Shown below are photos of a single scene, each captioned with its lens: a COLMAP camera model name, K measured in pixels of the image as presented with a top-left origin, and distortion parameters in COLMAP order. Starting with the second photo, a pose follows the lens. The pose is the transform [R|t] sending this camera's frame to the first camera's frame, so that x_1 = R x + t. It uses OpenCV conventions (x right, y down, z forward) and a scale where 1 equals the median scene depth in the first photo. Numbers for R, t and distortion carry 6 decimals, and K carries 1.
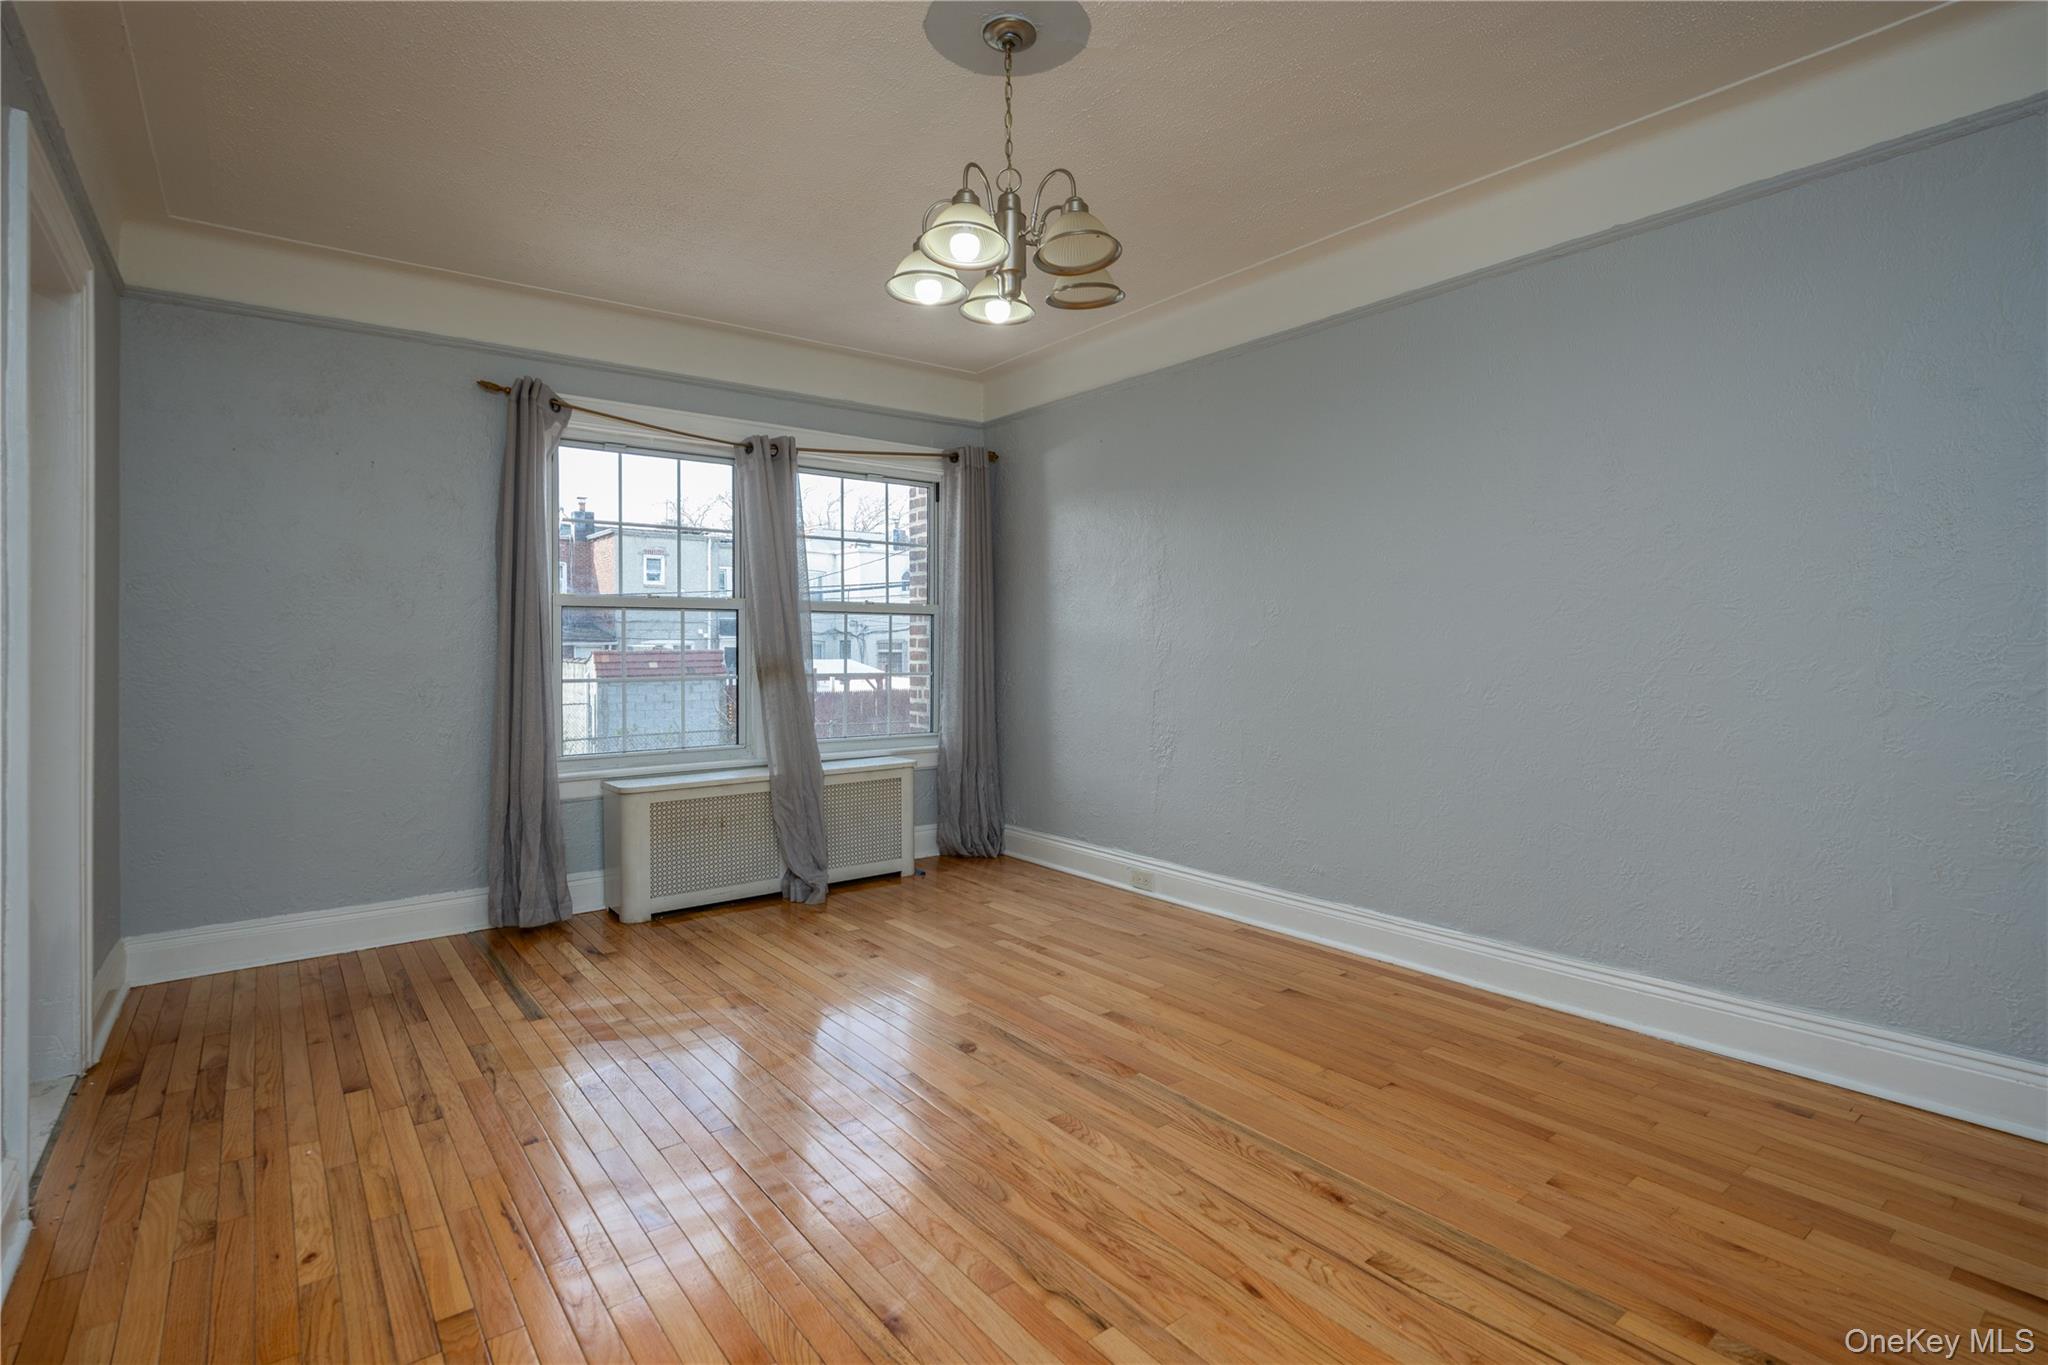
lens RADIAL K [[963.7, 0, 1011.3], [0, 963.7, 653.9], [0, 0, 1]] dist [0.002574, -0.004735]
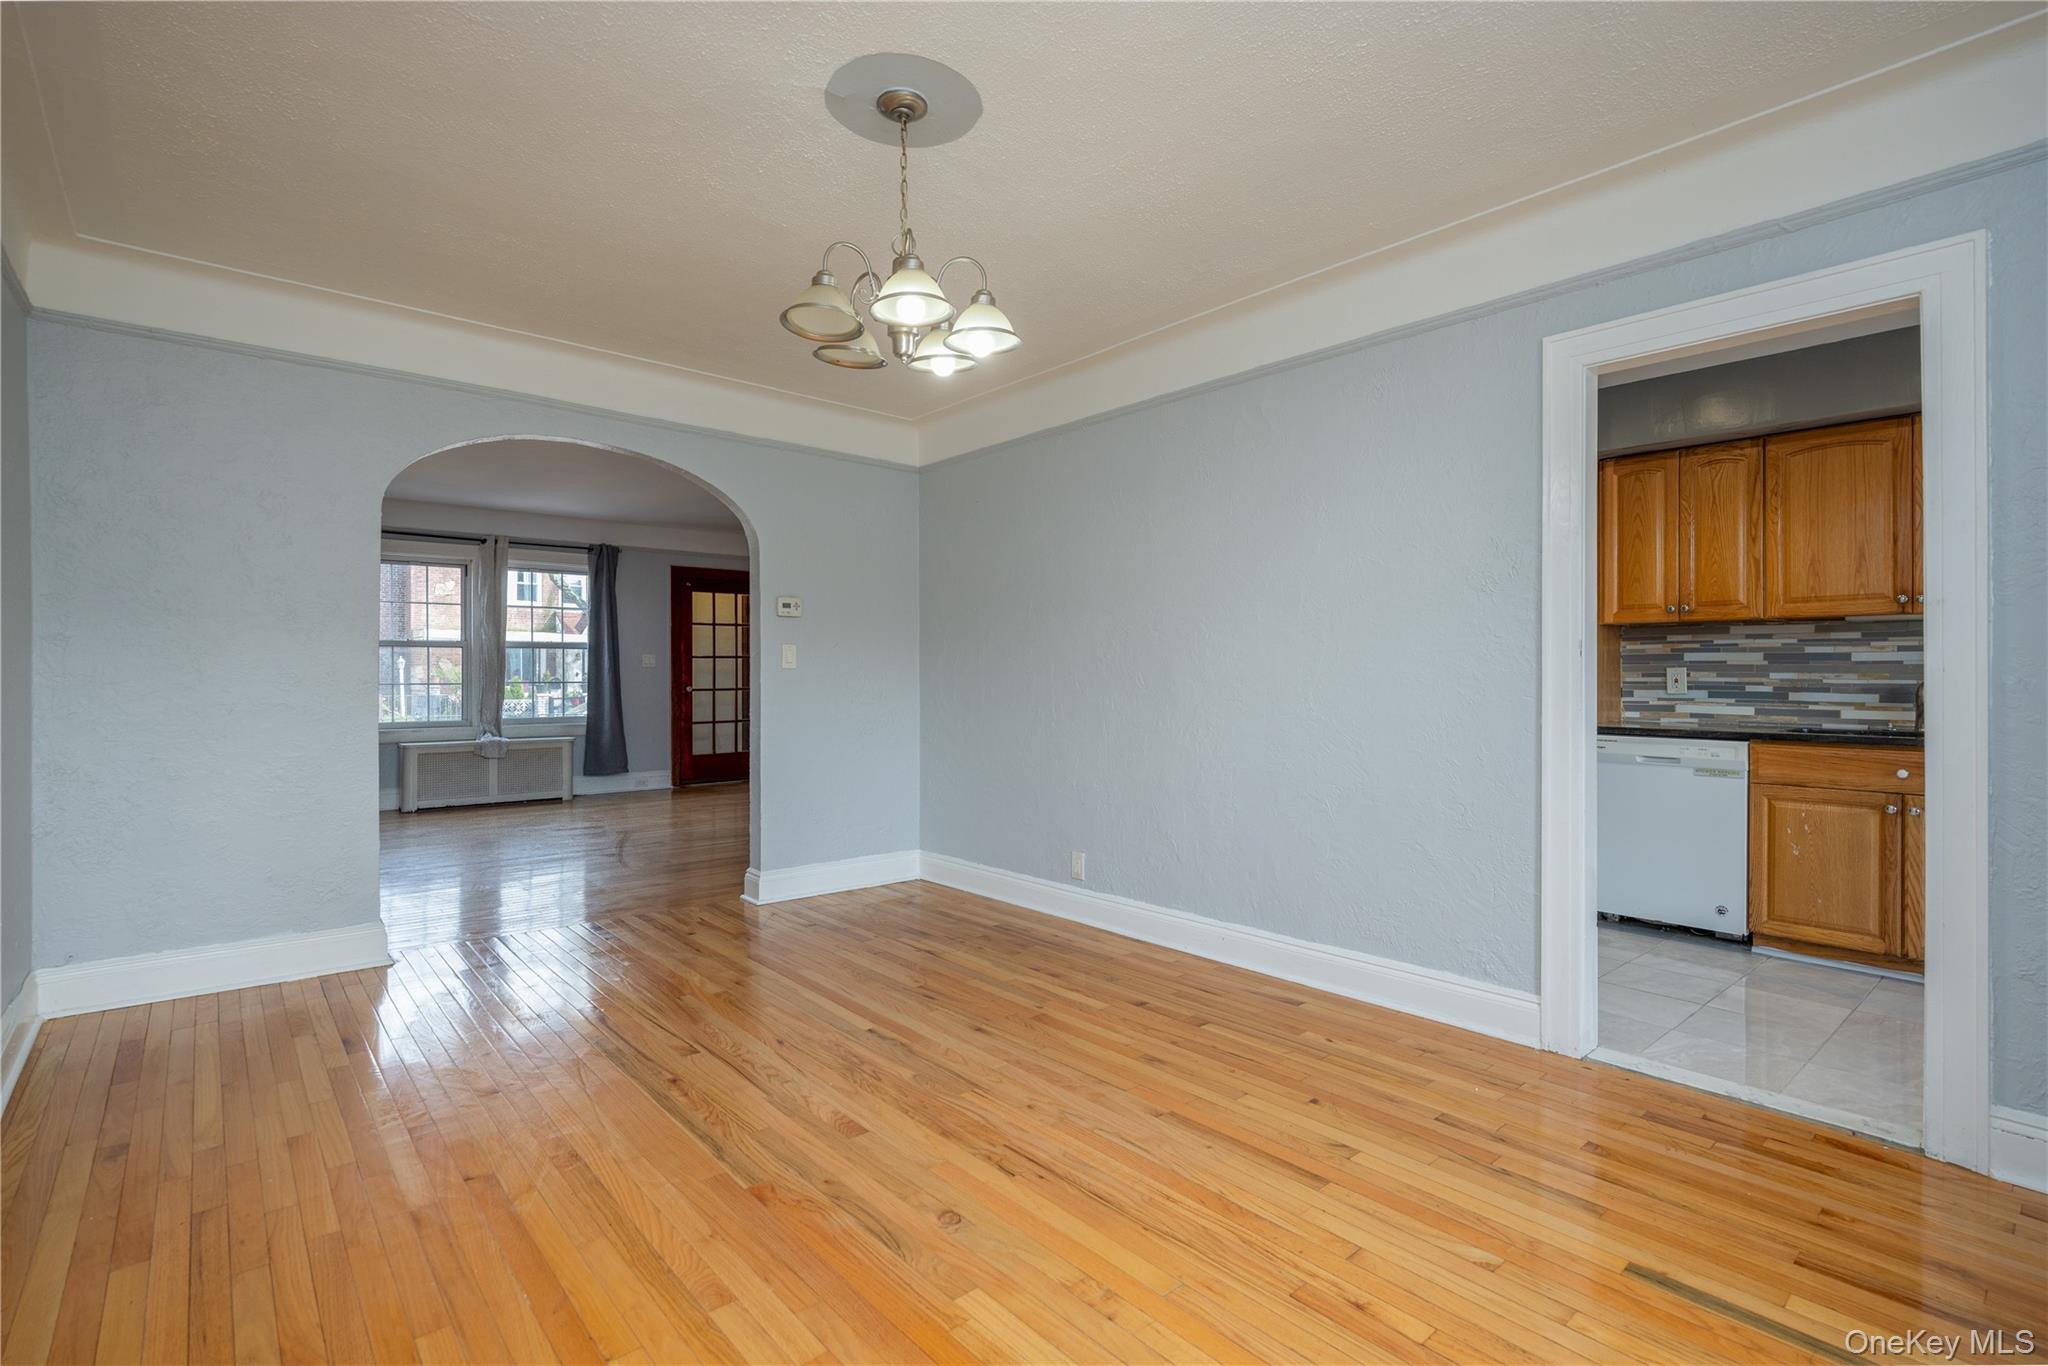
lens RADIAL K [[963.7, 0, 1031.6], [0, 963.7, 672.9], [0, 0, 1]] dist [0.002574, -0.004735]
pose [[-0.997426, 0.003458, -0.071617, -0.069005], [0.003028, 0.999977, 0.006115, -0.027123], [0.071636, 0.005883, -0.997413, 2.165413]]
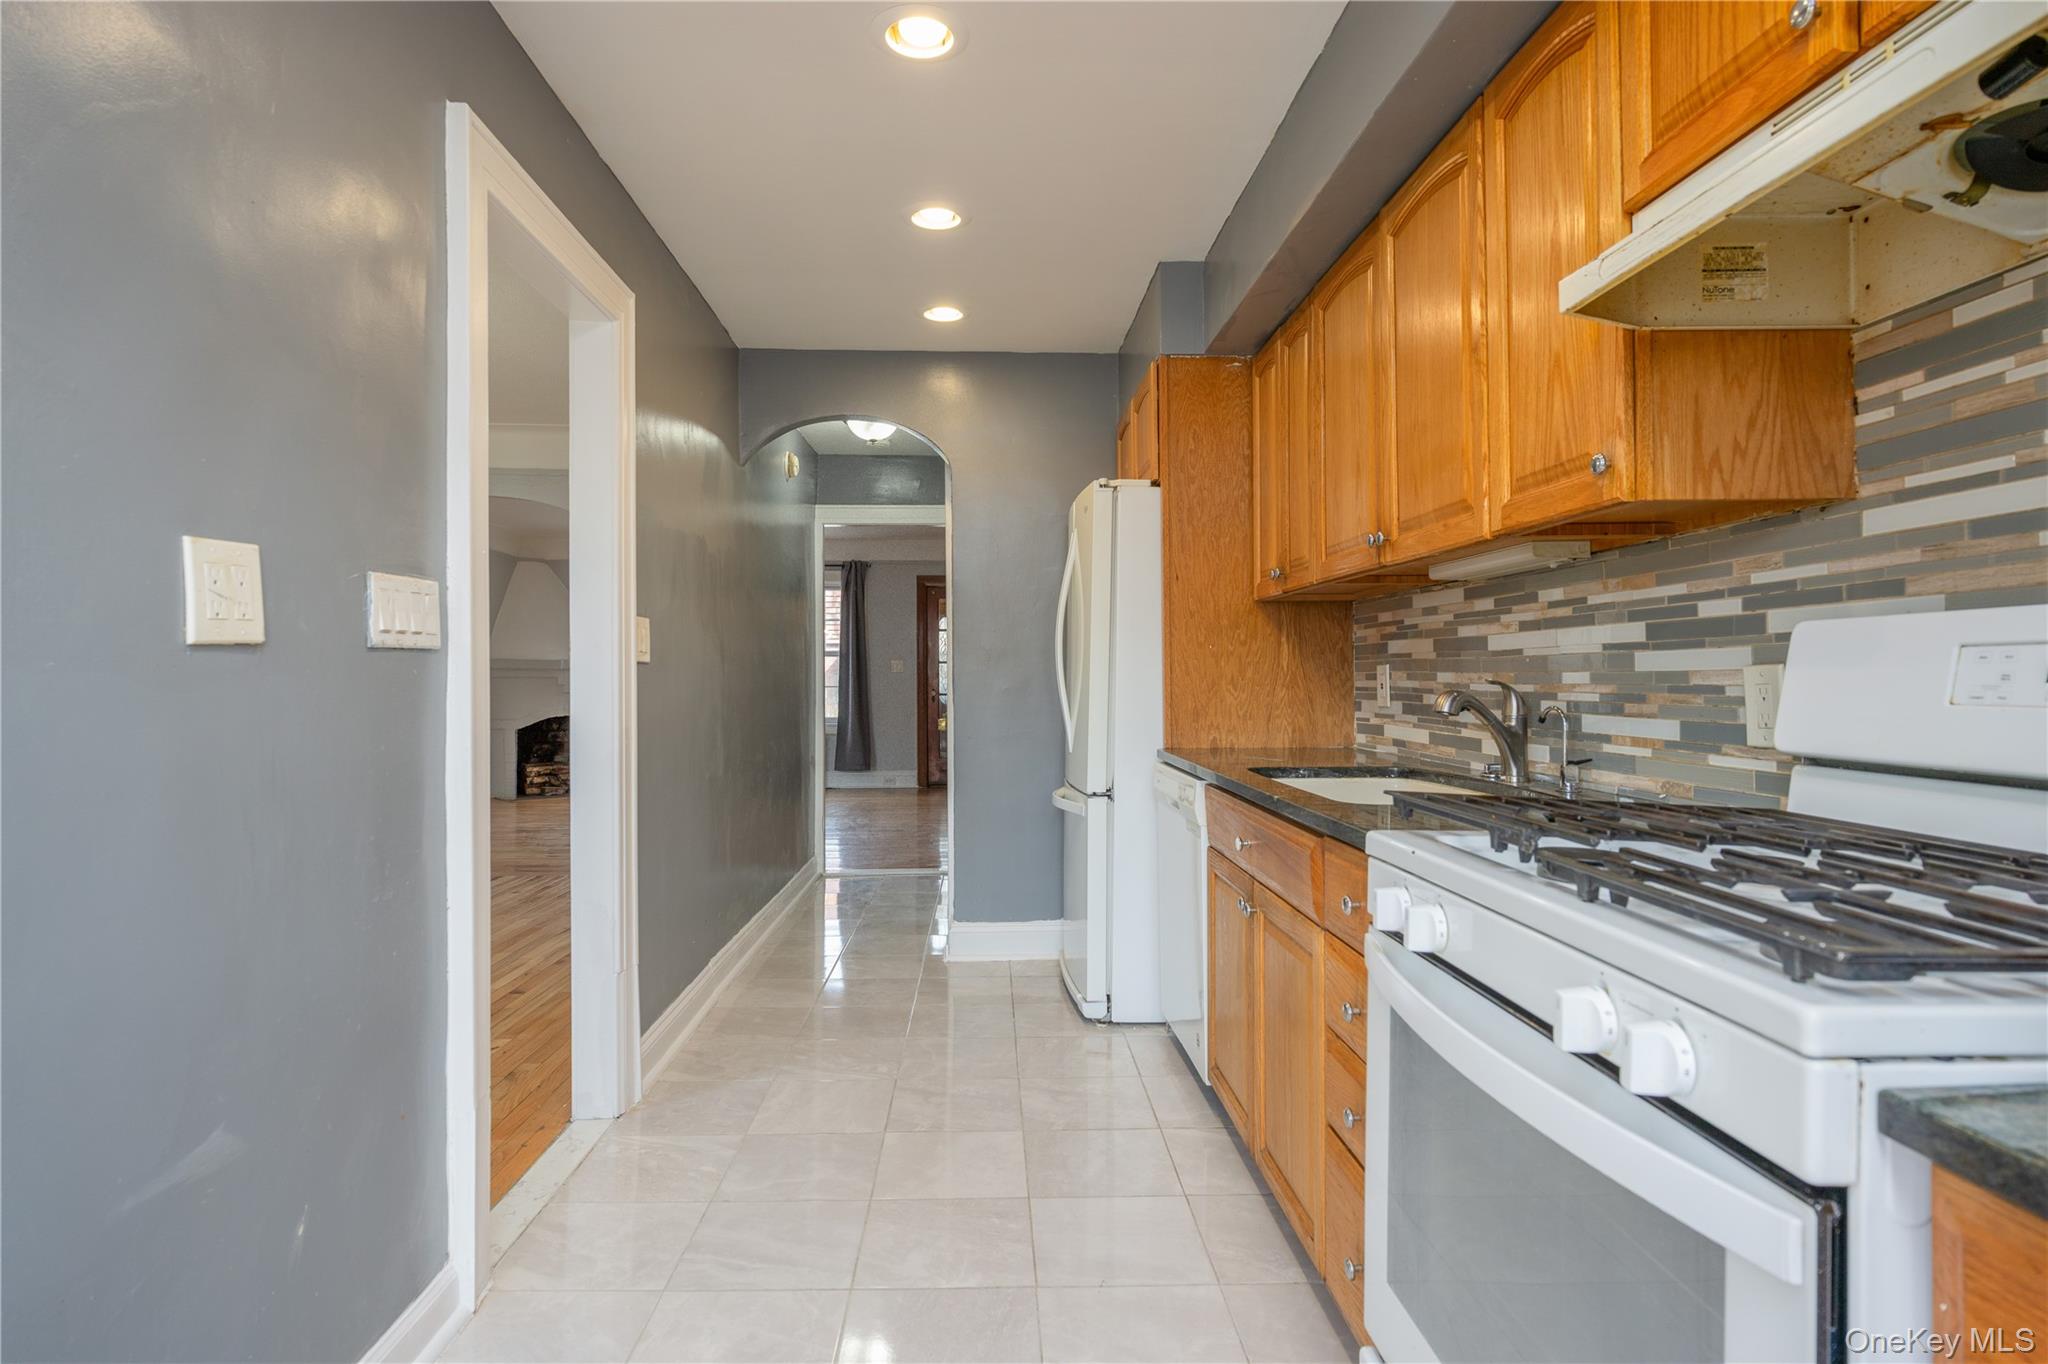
lens RADIAL K [[1097.3, 0, 1015.2], [0, 1097.3, 678.0], [0, 0, 1]] dist [0.003426, -0.005891]
pose [[-0.810794, 0.002501, 0.585327, -2.108267], [0.003264, 0.999995, 0.000247, -0.005702], [-0.585323, 0.002111, -0.810798, 1.672817]]
